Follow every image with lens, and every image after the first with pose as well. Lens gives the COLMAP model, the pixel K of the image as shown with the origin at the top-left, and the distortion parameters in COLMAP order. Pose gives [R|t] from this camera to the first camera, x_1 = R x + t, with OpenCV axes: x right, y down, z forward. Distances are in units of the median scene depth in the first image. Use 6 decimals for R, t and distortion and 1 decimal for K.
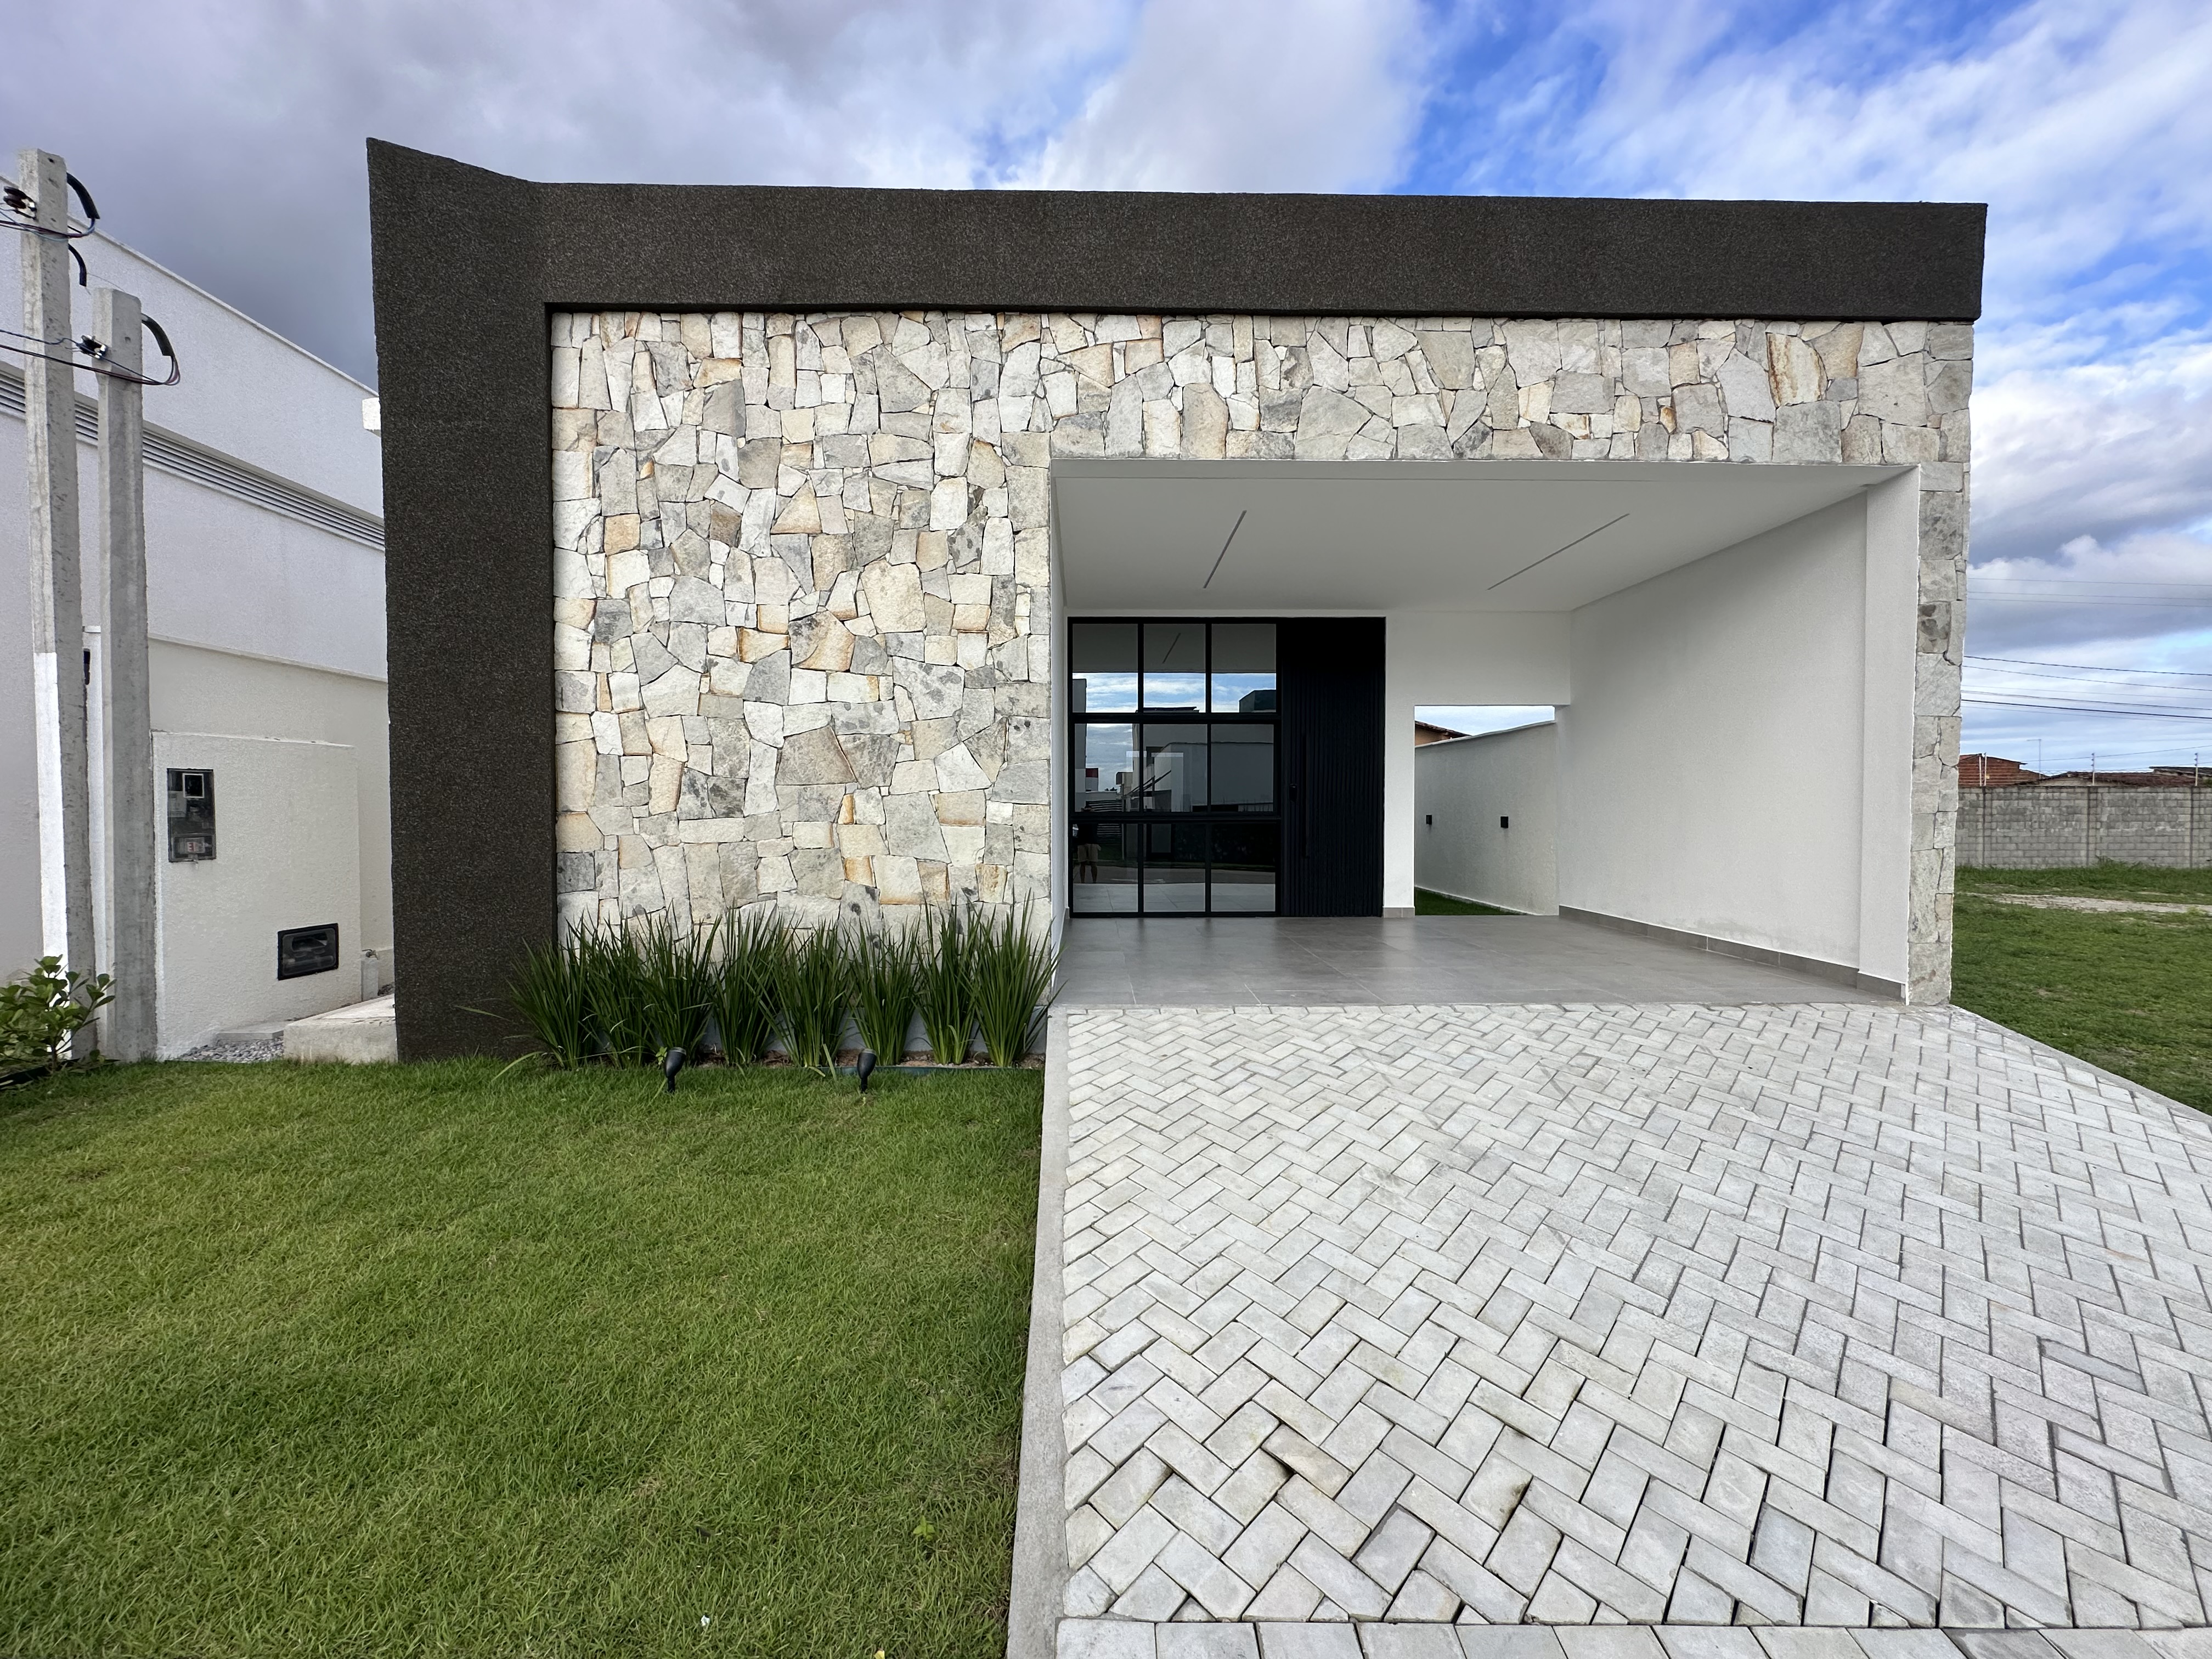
lens RADIAL K [[881.0, 0, 1102.3], [0, 881.0, 828.5], [0, 0, 1]] dist [-0.004510, 0.000895]
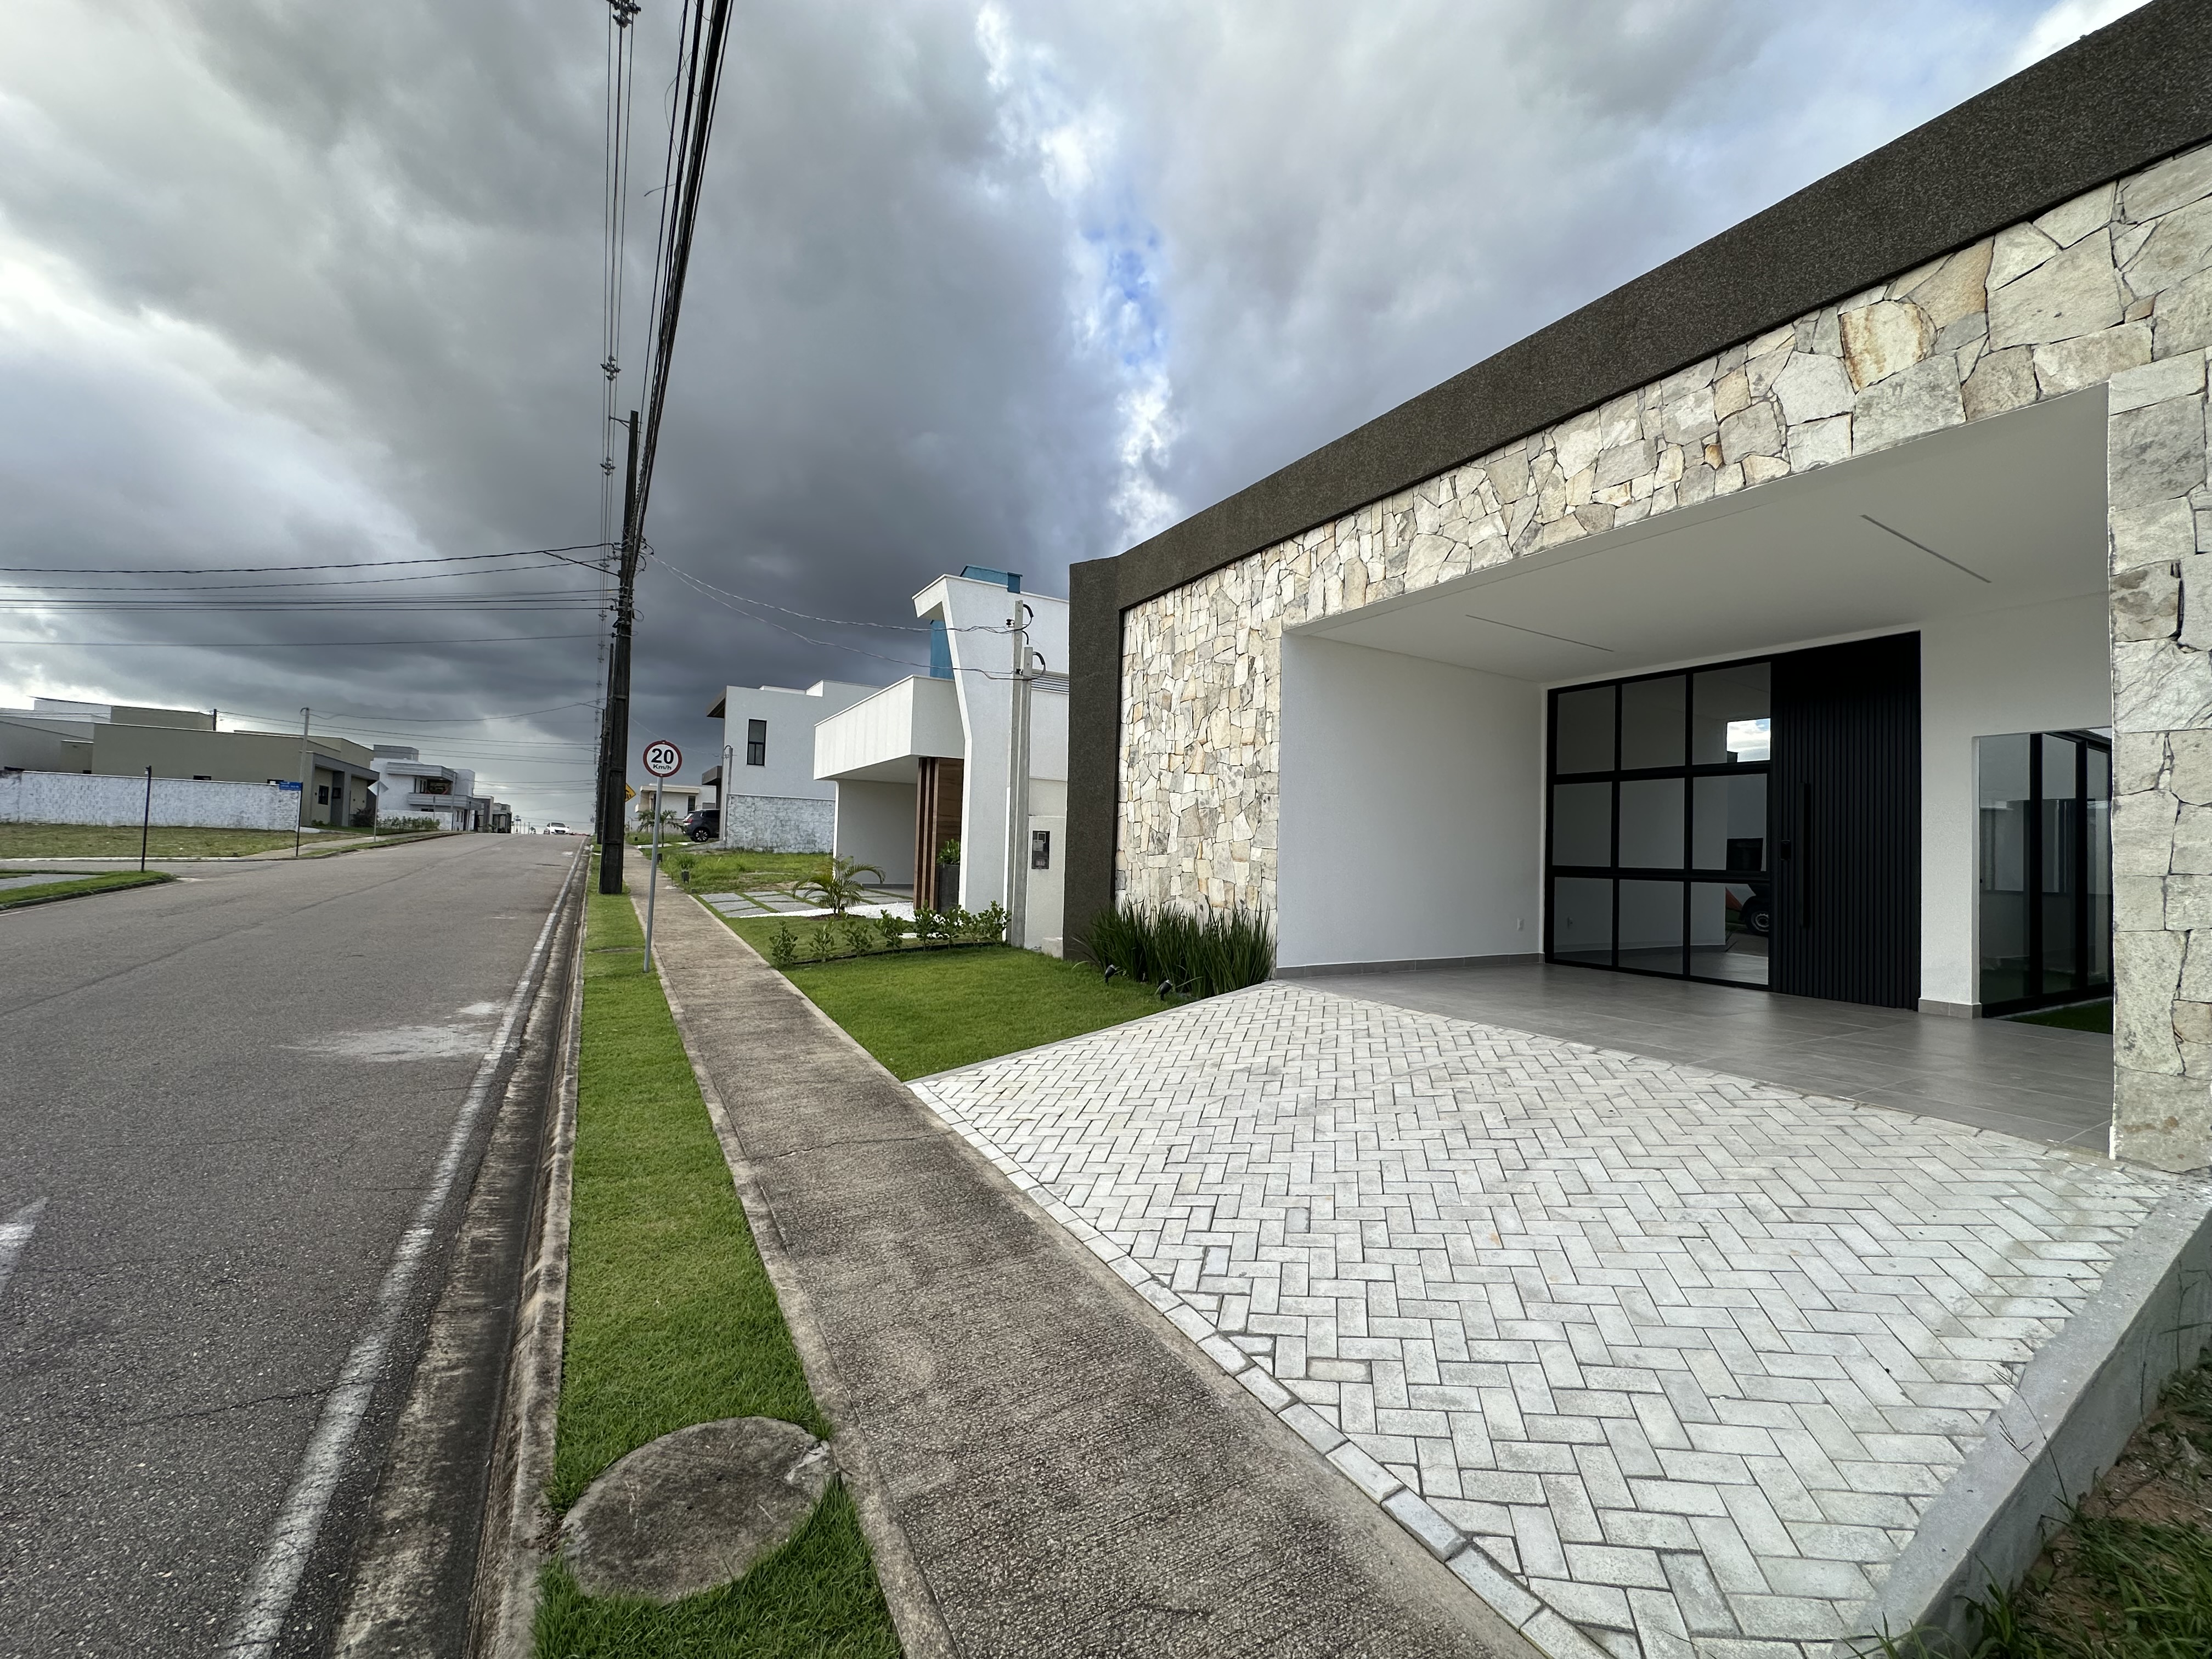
lens RADIAL K [[881.0, 0, 1101.8], [0, 881.0, 826.6], [0, 0, 1]] dist [-0.004510, 0.000895]
pose [[0.482411, -0.012147, -0.875861, 1.161808], [-0.053253, 0.997648, -0.043167, 0.016743], [0.874325, 0.067467, 0.480629, -0.021978]]
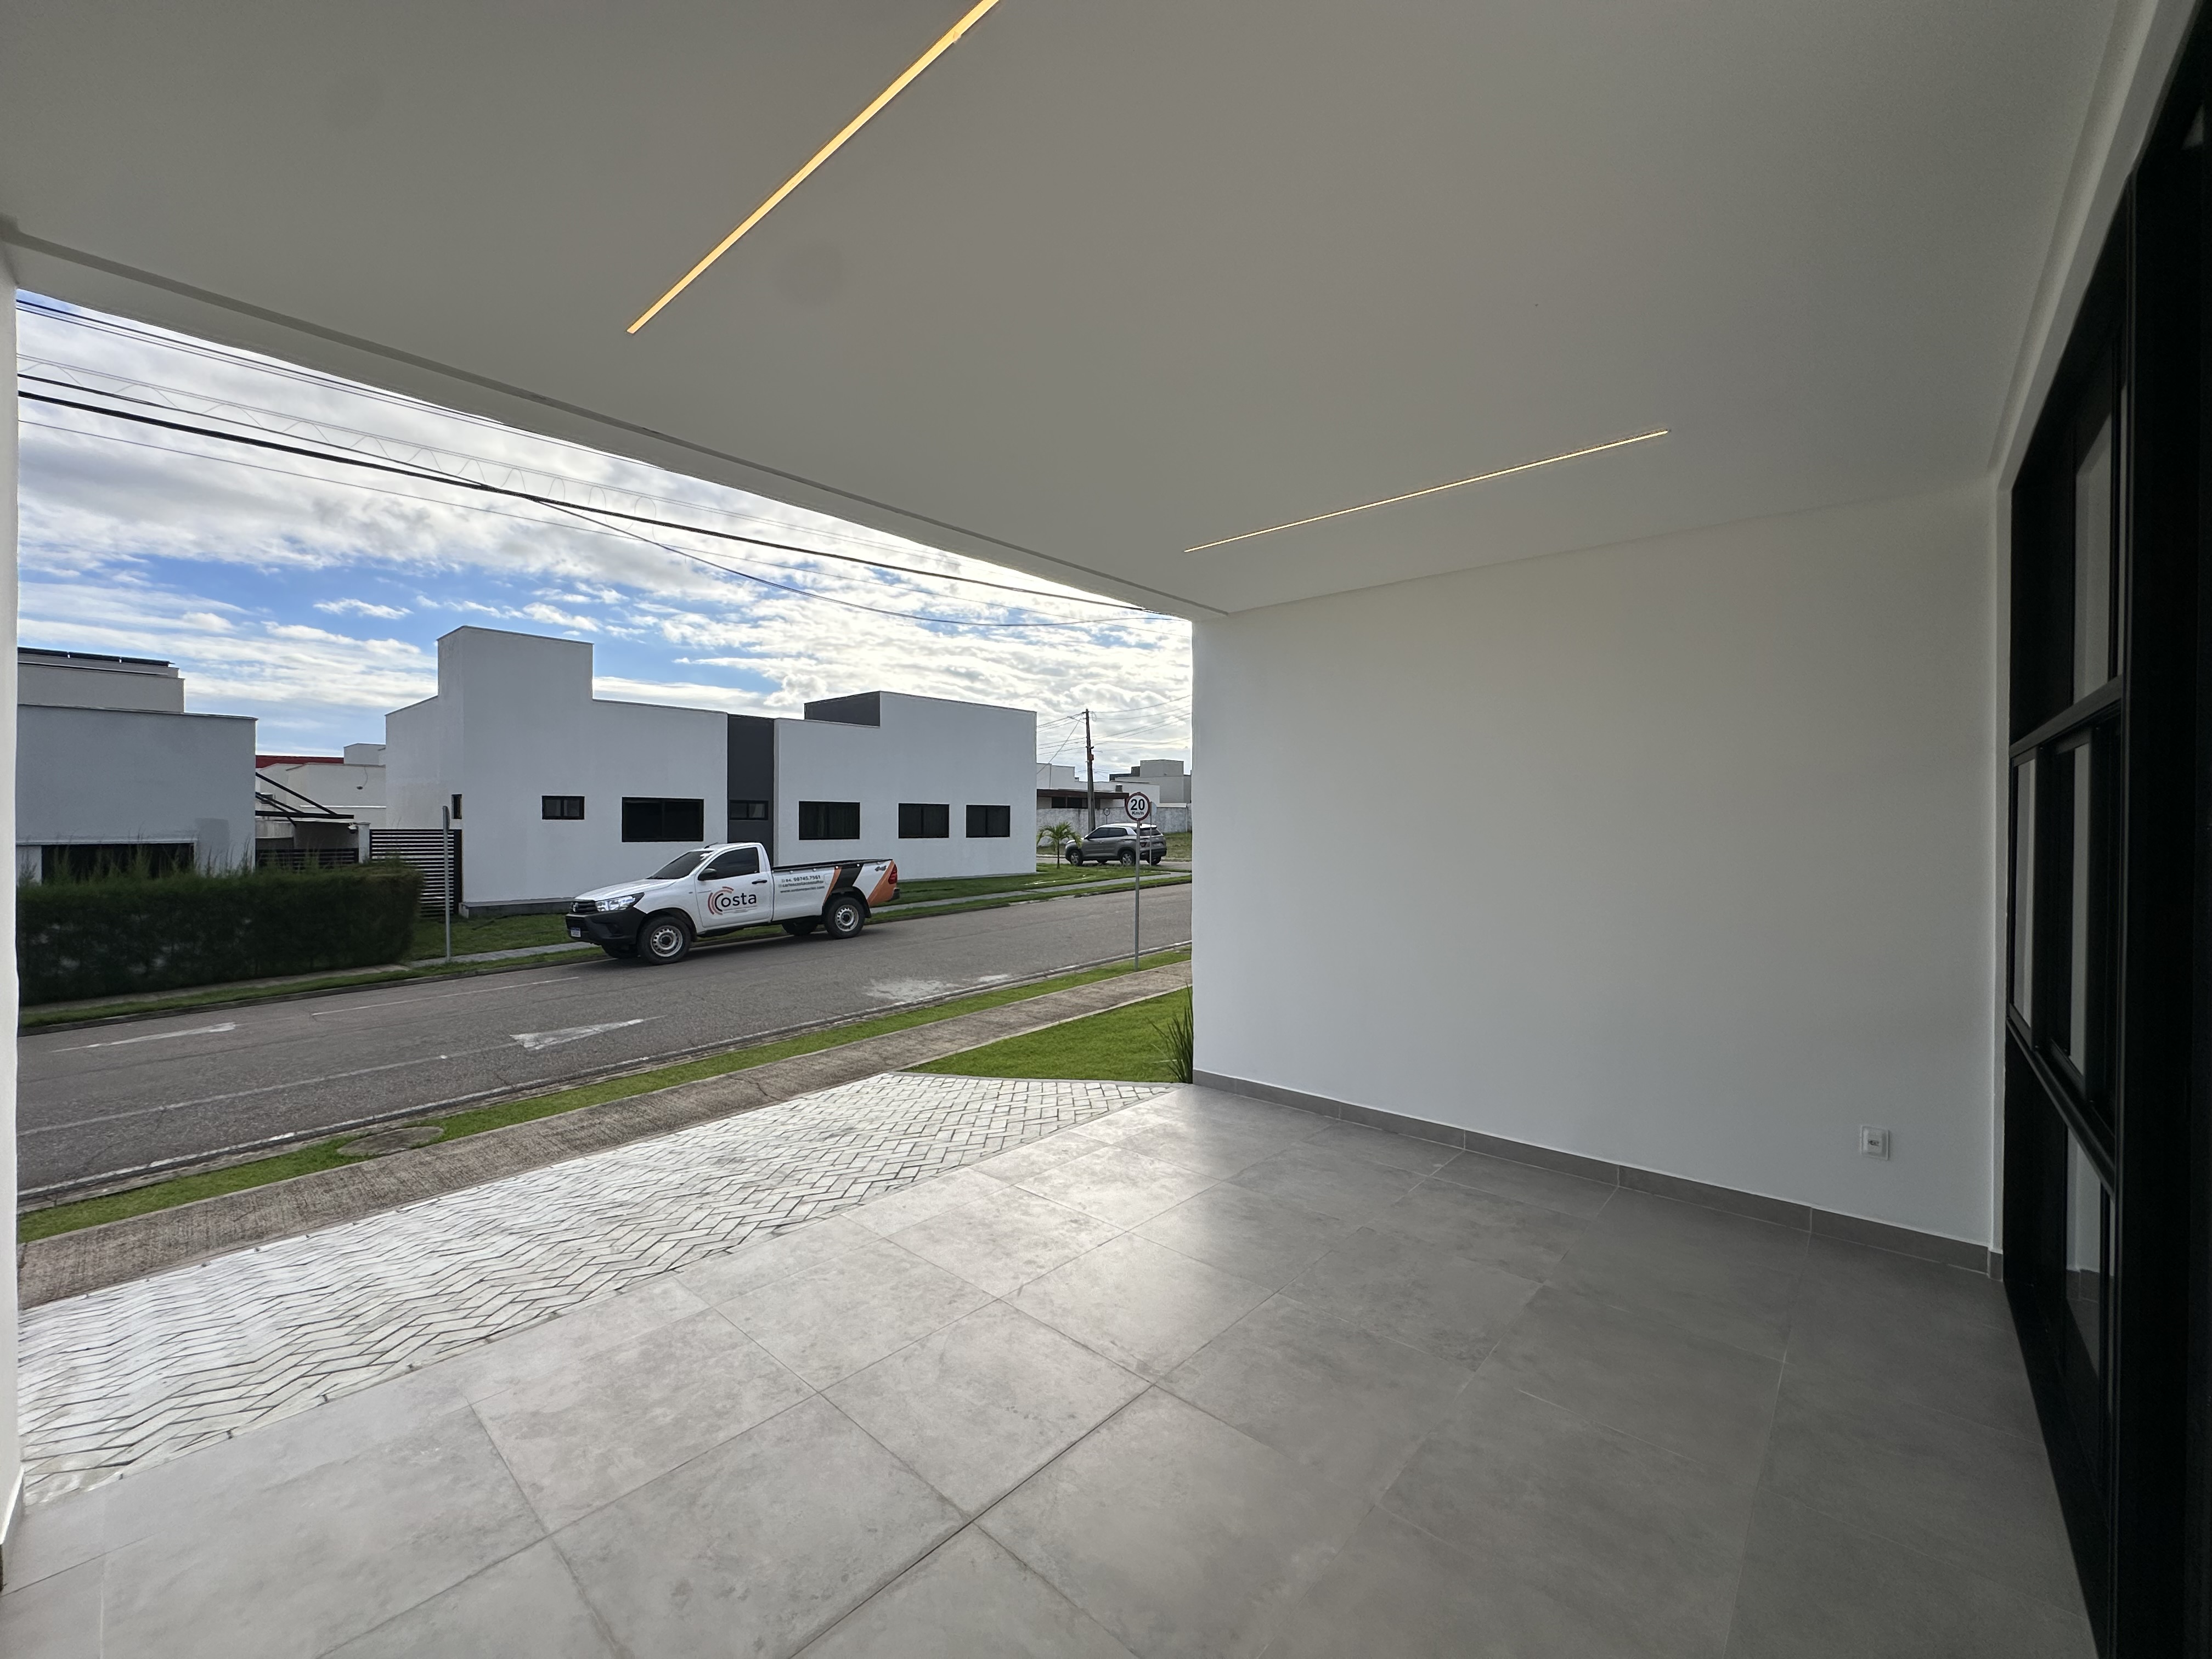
lens RADIAL K [[889.8, 0, 1100.9], [0, 889.8, 824.5], [0, 0, 1]] dist [-0.001257, 0.000031]
pose [[-0.689318, 0.005424, -0.724439, 0.895367], [-0.014804, 0.999658, 0.021570, -0.171900], [0.724308, 0.025593, -0.689001, 1.757668]]
